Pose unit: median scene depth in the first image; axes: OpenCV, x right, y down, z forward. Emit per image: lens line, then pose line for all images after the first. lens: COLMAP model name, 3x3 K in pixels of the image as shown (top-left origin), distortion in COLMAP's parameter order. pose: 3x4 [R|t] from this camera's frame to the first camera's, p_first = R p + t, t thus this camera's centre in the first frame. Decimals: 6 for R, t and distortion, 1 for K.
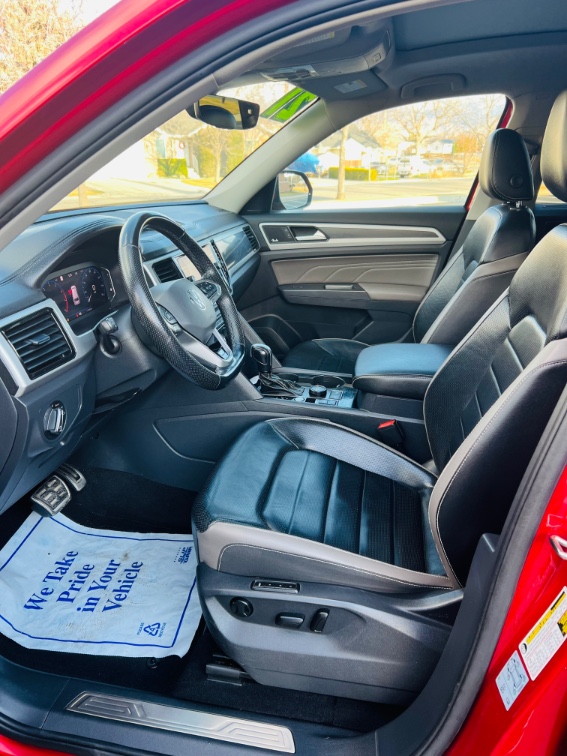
lens RADIAL K [[563.9, 0, 285.3], [0, 563.9, 383.6], [0, 0, 1]] dist [0.018155, -0.038120]
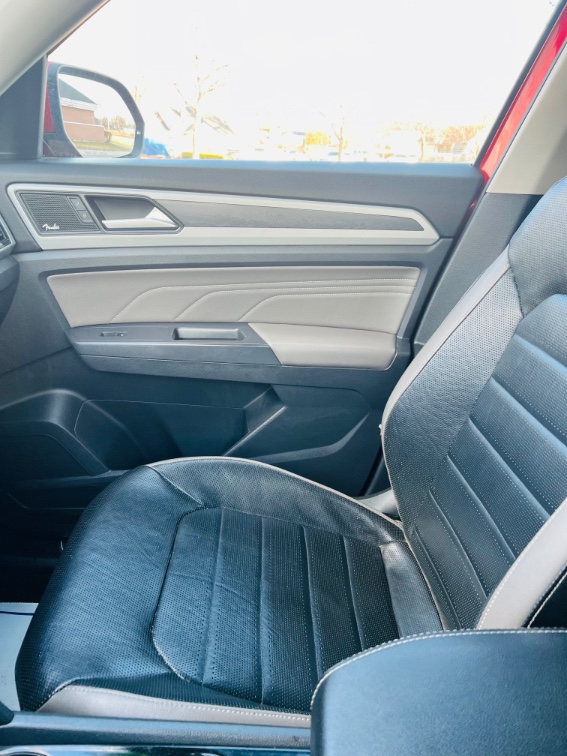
lens RADIAL K [[563.9, 0, 286.2], [0, 563.9, 377.9], [0, 0, 1]] dist [0.018155, -0.038120]
pose [[0.969294, -0.036335, 0.243206, 0.044876], [0.033497, 0.999314, 0.015796, -0.143385], [-0.243614, -0.007164, 0.969846, 0.553442]]
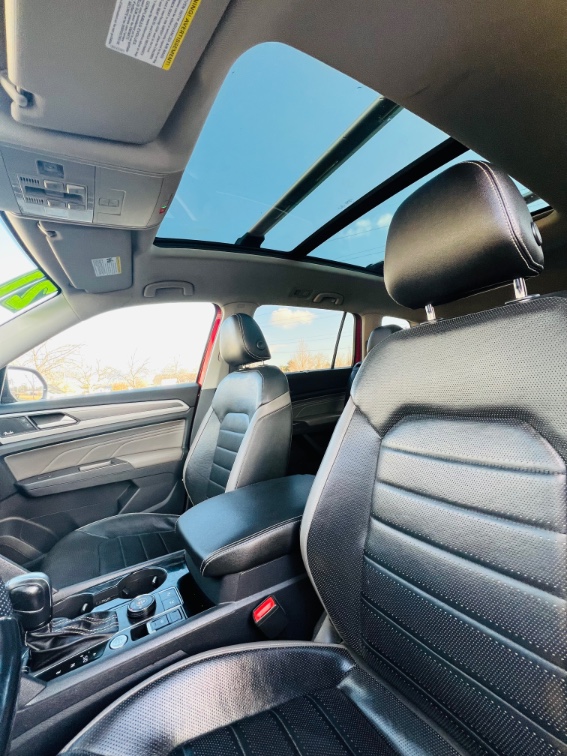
lens RADIAL K [[299.6, 0, 275.7], [0, 299.6, 380.5], [0, 0, 1]] dist [0.004394, 0.000309]
pose [[0.714477, -0.051289, 0.697776, -0.044711], [0.331142, 0.903325, -0.272669, -0.056122], [-0.616334, 0.425879, 0.662389, 0.382483]]
